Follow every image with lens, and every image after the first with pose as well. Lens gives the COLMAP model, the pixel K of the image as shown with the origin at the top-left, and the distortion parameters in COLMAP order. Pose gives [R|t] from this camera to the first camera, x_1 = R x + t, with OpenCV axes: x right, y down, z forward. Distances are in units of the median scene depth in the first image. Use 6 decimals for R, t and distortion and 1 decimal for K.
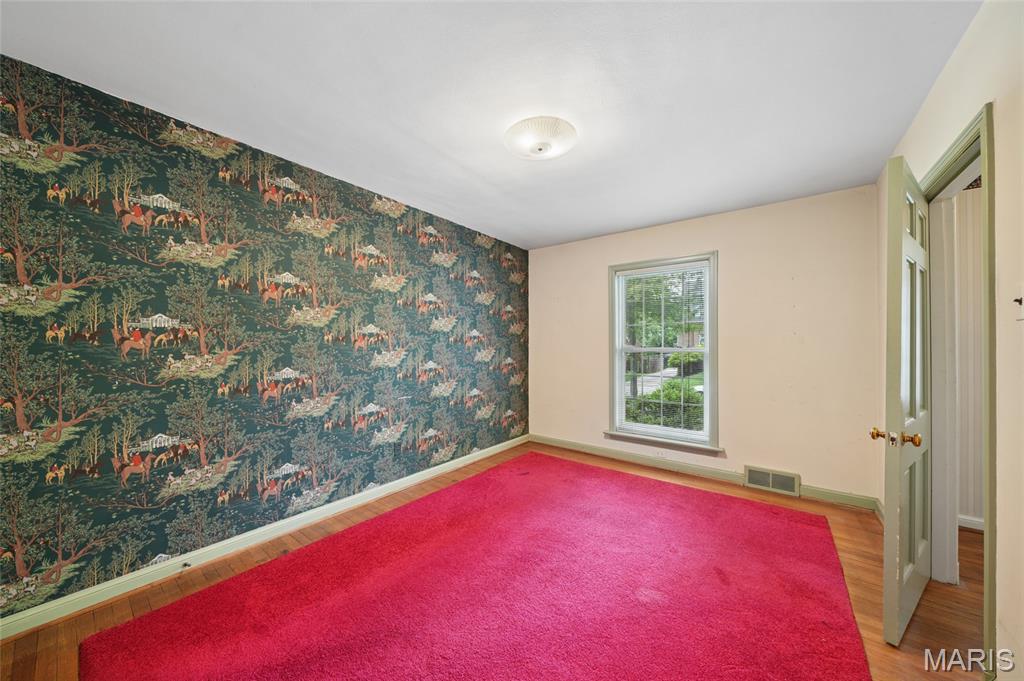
lens RADIAL K [[358.9, 0, 512.0], [0, 358.9, 340.5], [0, 0, 1]] dist [-0.000350, -0.000044]
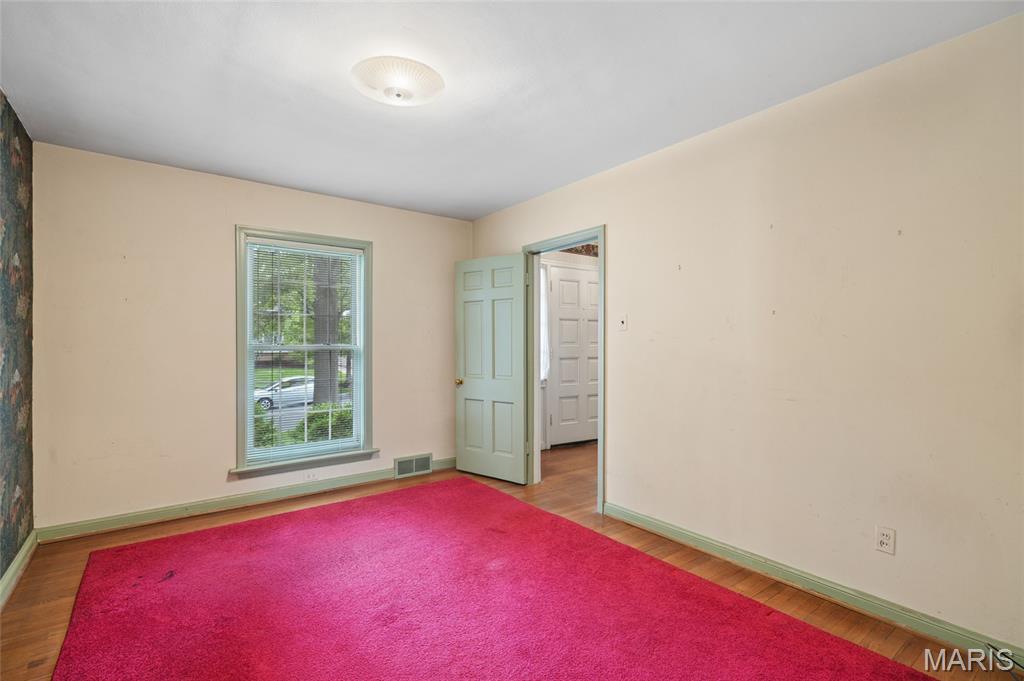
lens RADIAL K [[500.5, 0, 512.0], [0, 500.5, 340.5], [0, 0, 1]] dist [0.000020, 0.000403]
pose [[0.234757, -0.002084, 0.972052, -0.616706], [-0.011890, 0.999917, 0.005015, -0.000504], [-0.971981, -0.012735, 0.234712, 0.324013]]
